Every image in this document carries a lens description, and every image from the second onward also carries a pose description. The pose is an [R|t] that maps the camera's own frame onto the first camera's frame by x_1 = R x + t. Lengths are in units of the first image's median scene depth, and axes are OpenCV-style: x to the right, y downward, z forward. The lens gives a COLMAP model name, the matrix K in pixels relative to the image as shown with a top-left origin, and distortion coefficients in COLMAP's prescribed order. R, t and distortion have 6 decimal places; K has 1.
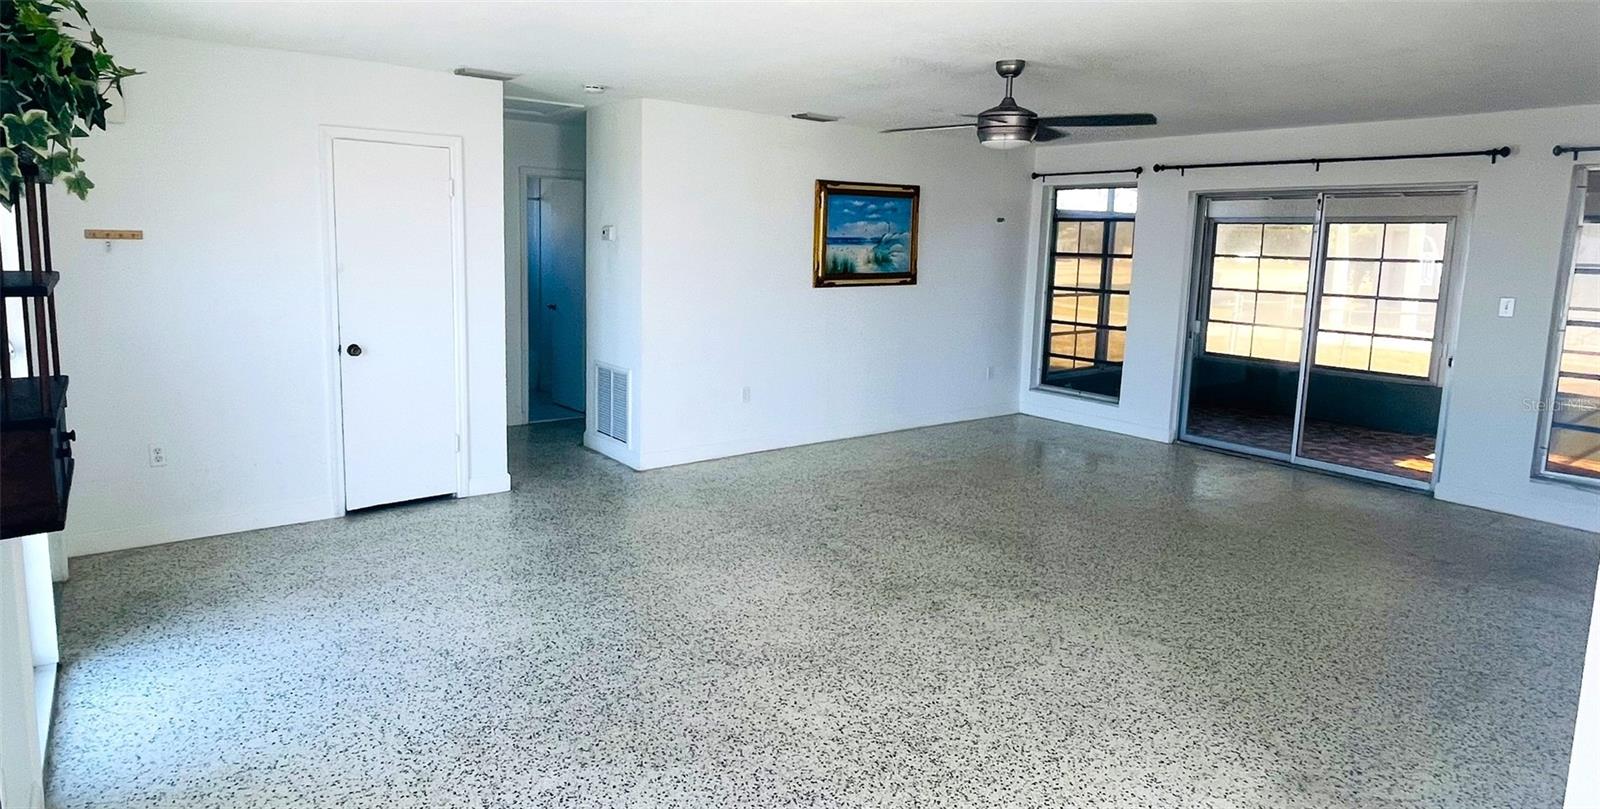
lens RADIAL K [[894.1, 0, 763.3], [0, 894.1, 356.4], [0, 0, 1]] dist [-0.002439, -0.001623]
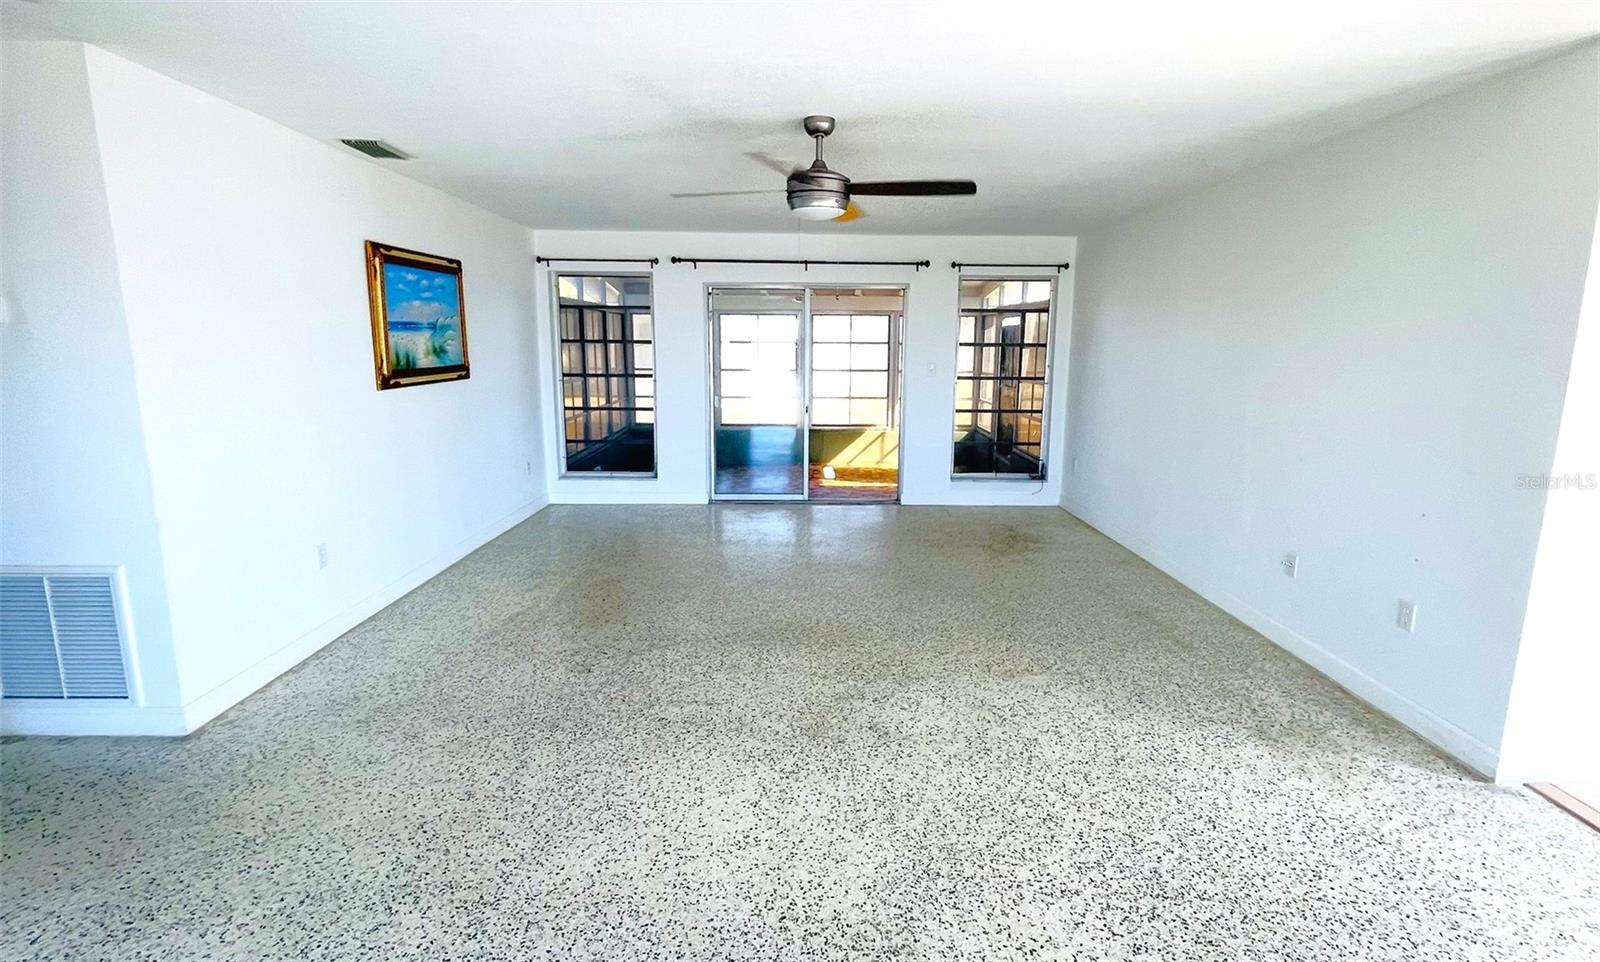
lens RADIAL K [[728.2, 0, 821.4], [0, 728.2, 466.6], [0, 0, 1]] dist [-0.002466, 0.000464]
pose [[0.572671, -0.154749, 0.805047, -0.342797], [0.112146, 0.987578, 0.110061, -0.061148], [-0.812078, 0.027254, 0.582912, 0.545502]]
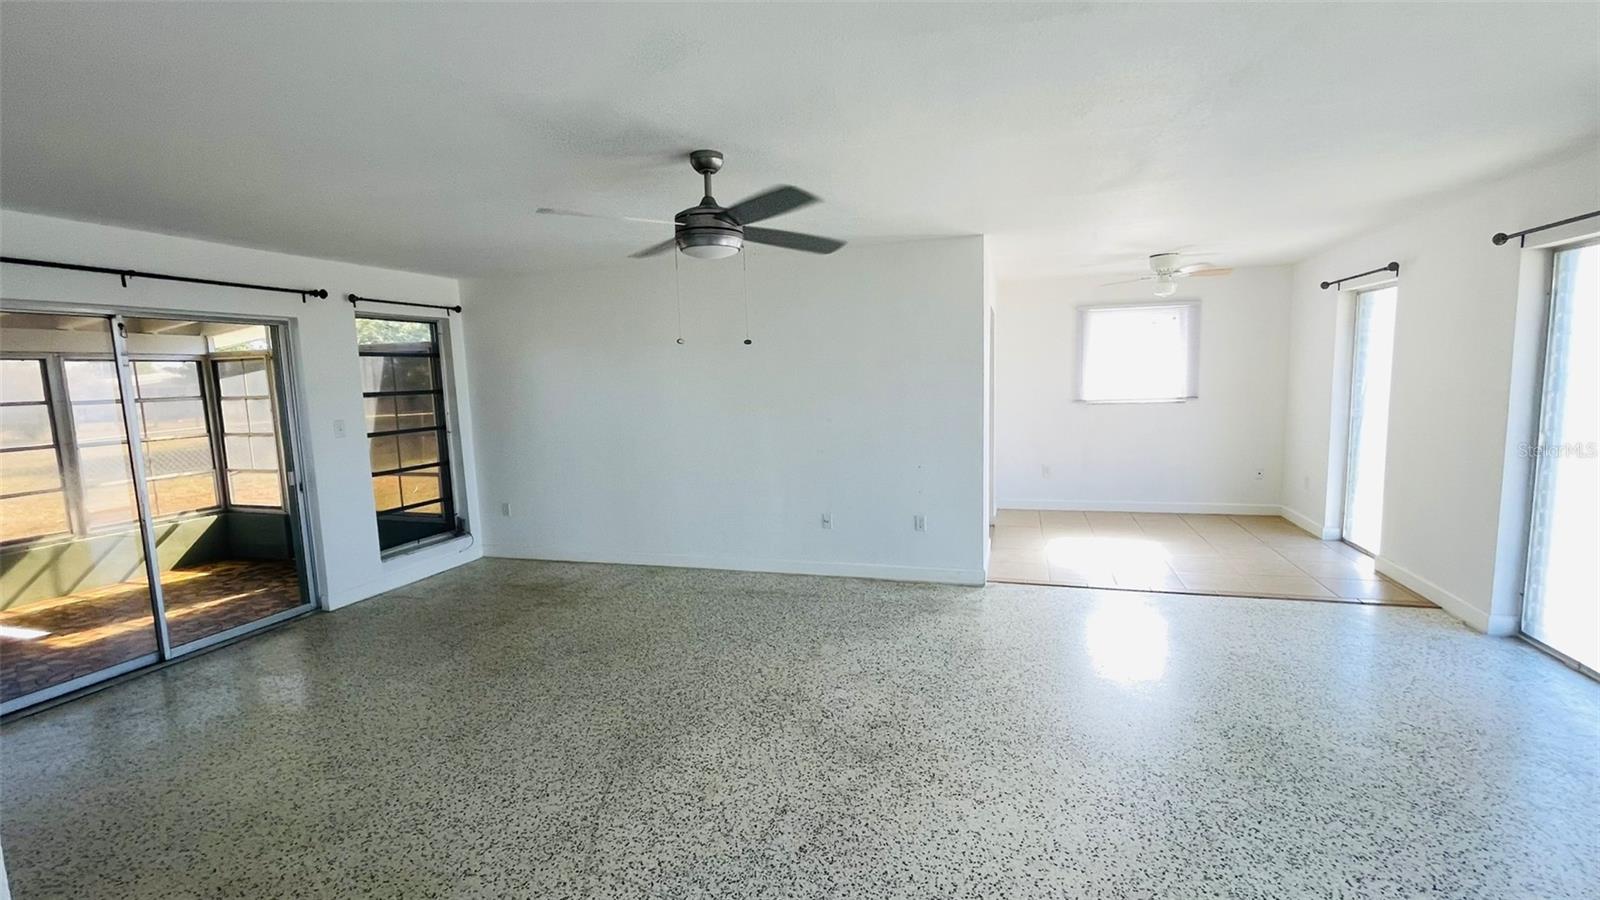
lens RADIAL K [[691.4, 0, 806.7], [0, 691.4, 452.5], [0, 0, 1]] dist [-0.006228, 0.003817]
pose [[-0.599192, -0.094268, 0.795036, -0.308293], [0.124150, 0.970091, 0.208593, -0.168790], [-0.790921, 0.223691, -0.569568, 1.277747]]
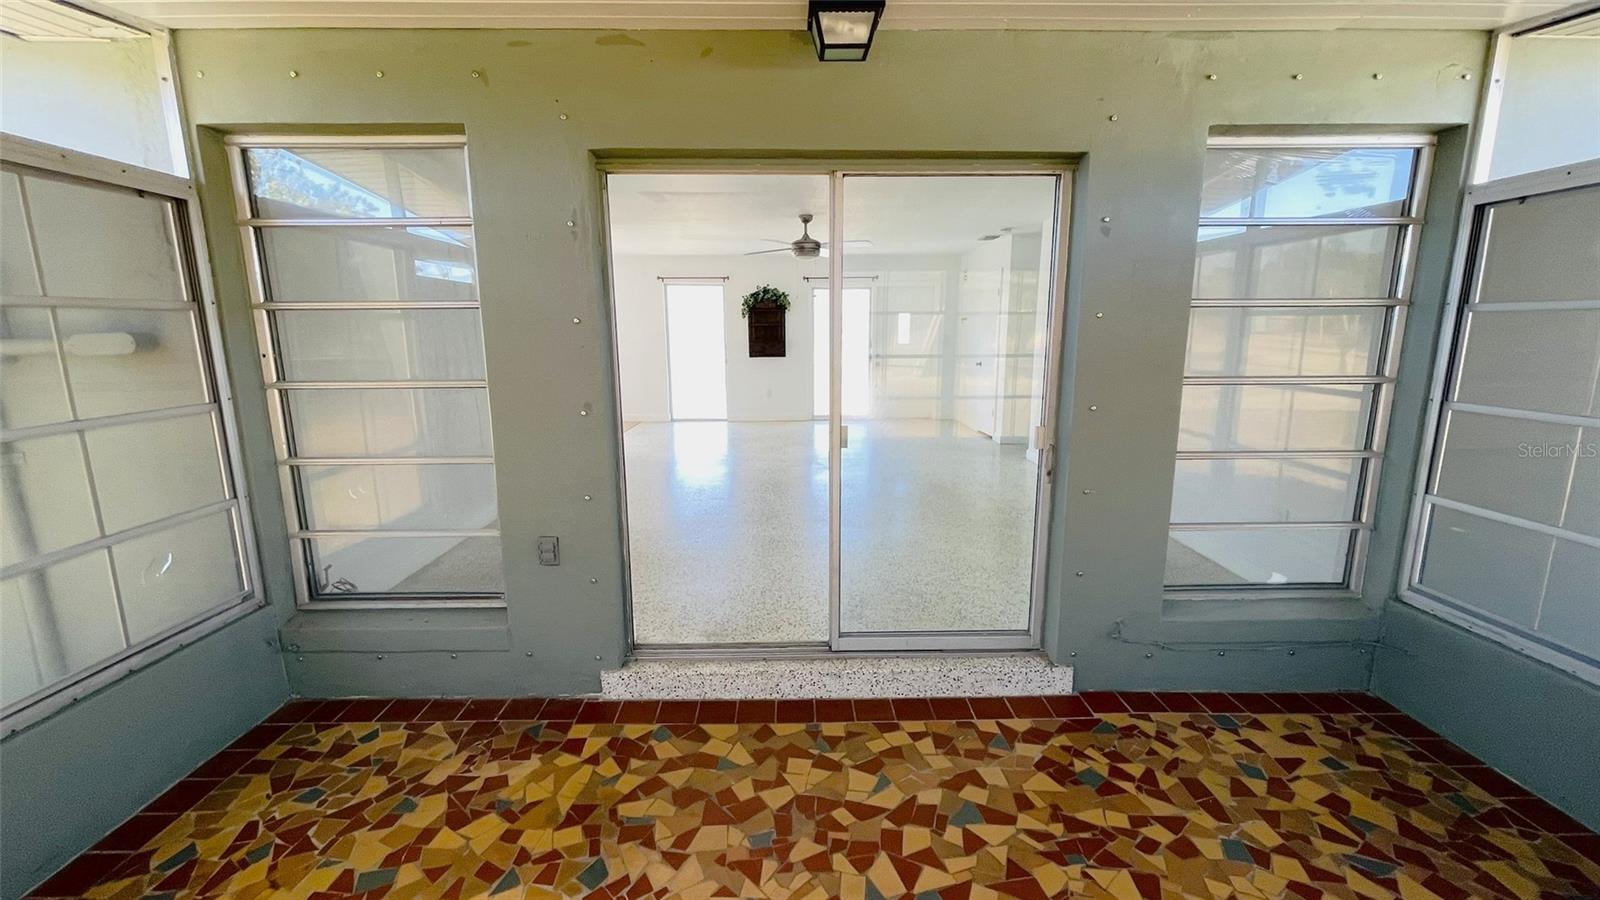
lens RADIAL K [[646.5, 0, 801.9], [0, 646.5, 440.0], [0, 0, 1]] dist [-0.003969, 0.002378]
pose [[-0.584880, 0.118727, -0.802384, 1.393282], [-0.116208, 0.966759, 0.227756, -0.160398], [0.802752, 0.226453, -0.551641, 1.761828]]
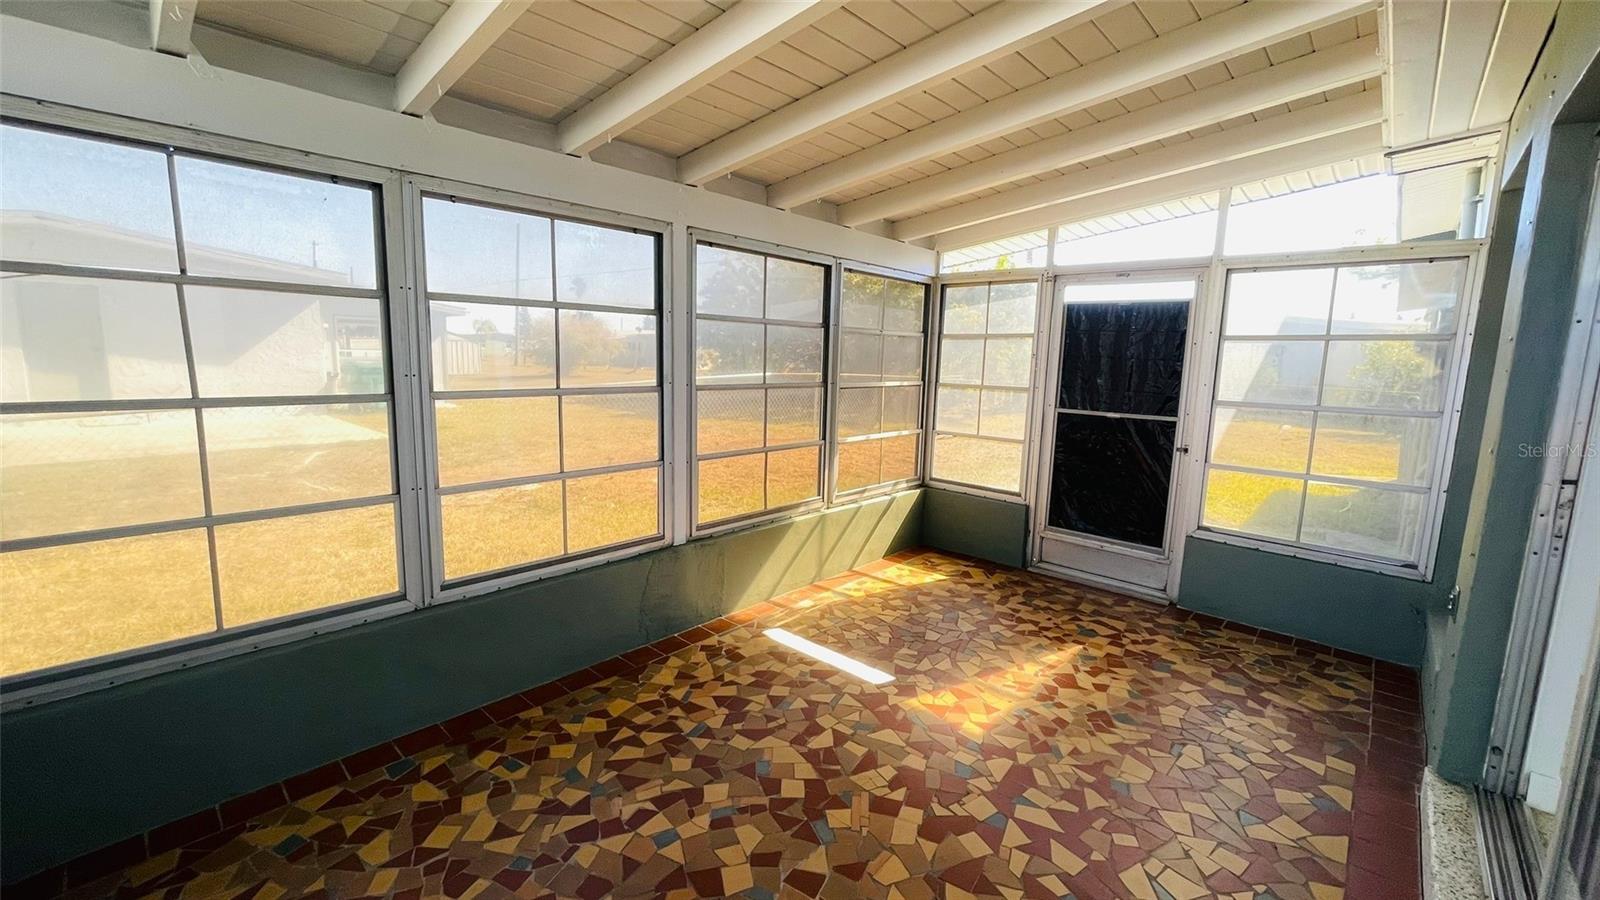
lens RADIAL K [[646.5, 0, 803.3], [0, 646.5, 442.0], [0, 0, 1]] dist [-0.003969, 0.002378]
pose [[-0.185507, -0.160271, 0.969485, 0.695913], [0.097504, 0.978738, 0.180457, -0.171151], [-0.977793, 0.128005, -0.165936, 1.848150]]
